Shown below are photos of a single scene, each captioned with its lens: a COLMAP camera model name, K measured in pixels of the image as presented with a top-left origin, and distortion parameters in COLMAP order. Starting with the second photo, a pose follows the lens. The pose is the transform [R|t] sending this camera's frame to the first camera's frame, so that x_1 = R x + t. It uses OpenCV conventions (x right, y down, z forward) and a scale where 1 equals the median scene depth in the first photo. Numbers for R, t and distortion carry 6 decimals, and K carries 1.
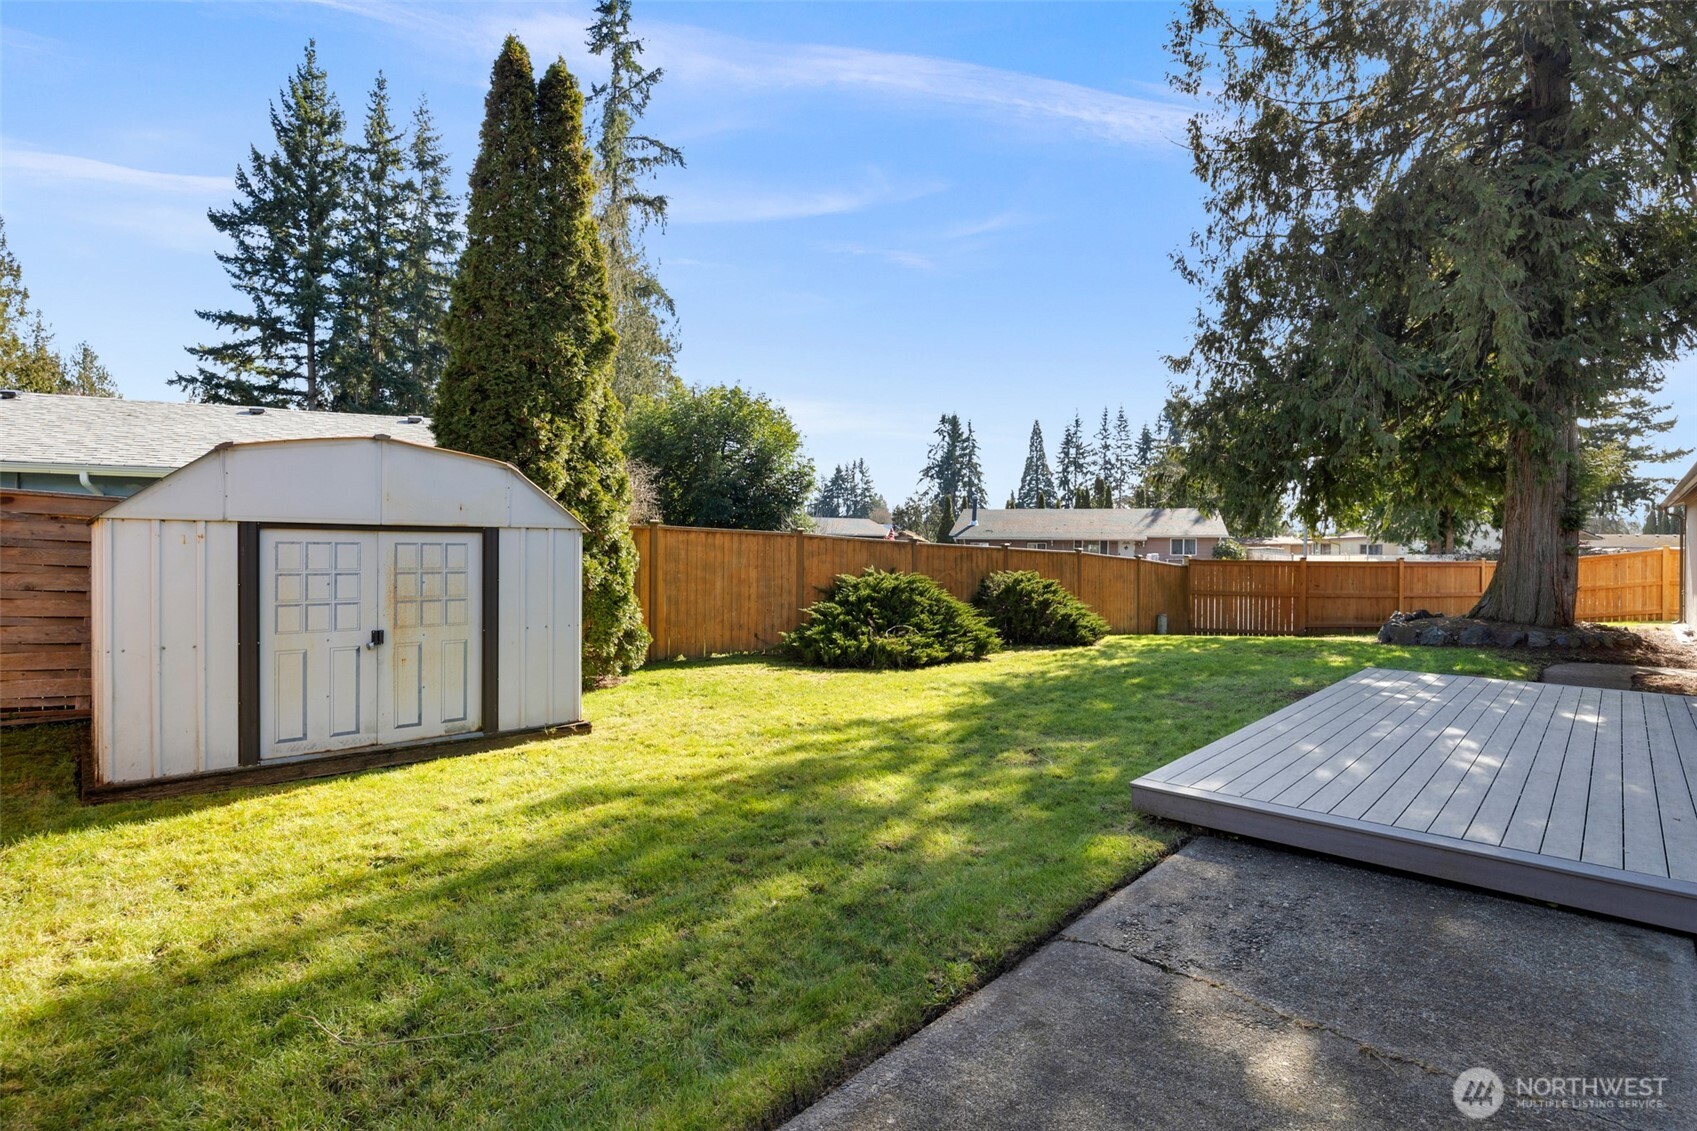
lens RADIAL K [[843.2, 0, 842.1], [0, 843.2, 554.5], [0, 0, 1]] dist [-0.009830, 0.002617]
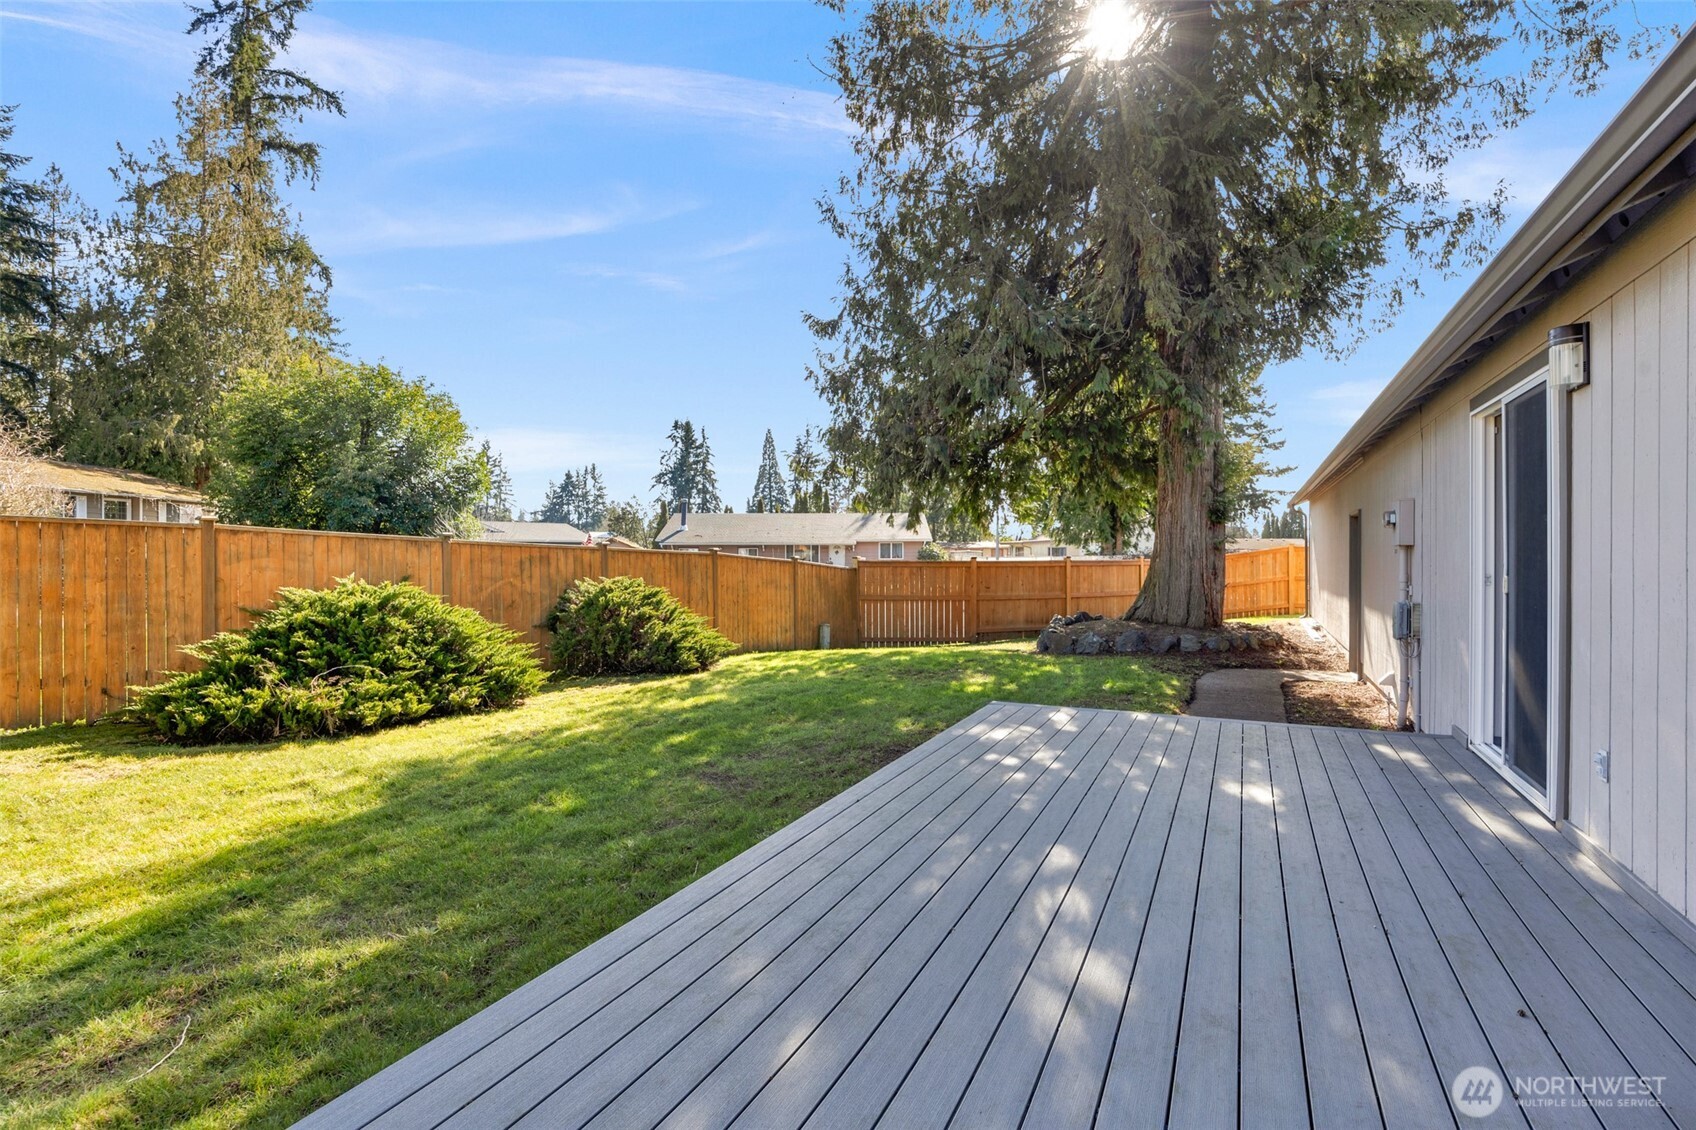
lens RADIAL K [[842.7, 0, 815.8], [0, 842.7, 564.2], [0, 0, 1]] dist [-0.009830, 0.002617]
pose [[0.962146, -0.013916, 0.272180, 0.151258], [0.013367, 0.999903, 0.003869, 0.005868], [-0.272208, -0.000085, 0.962239, 0.182718]]
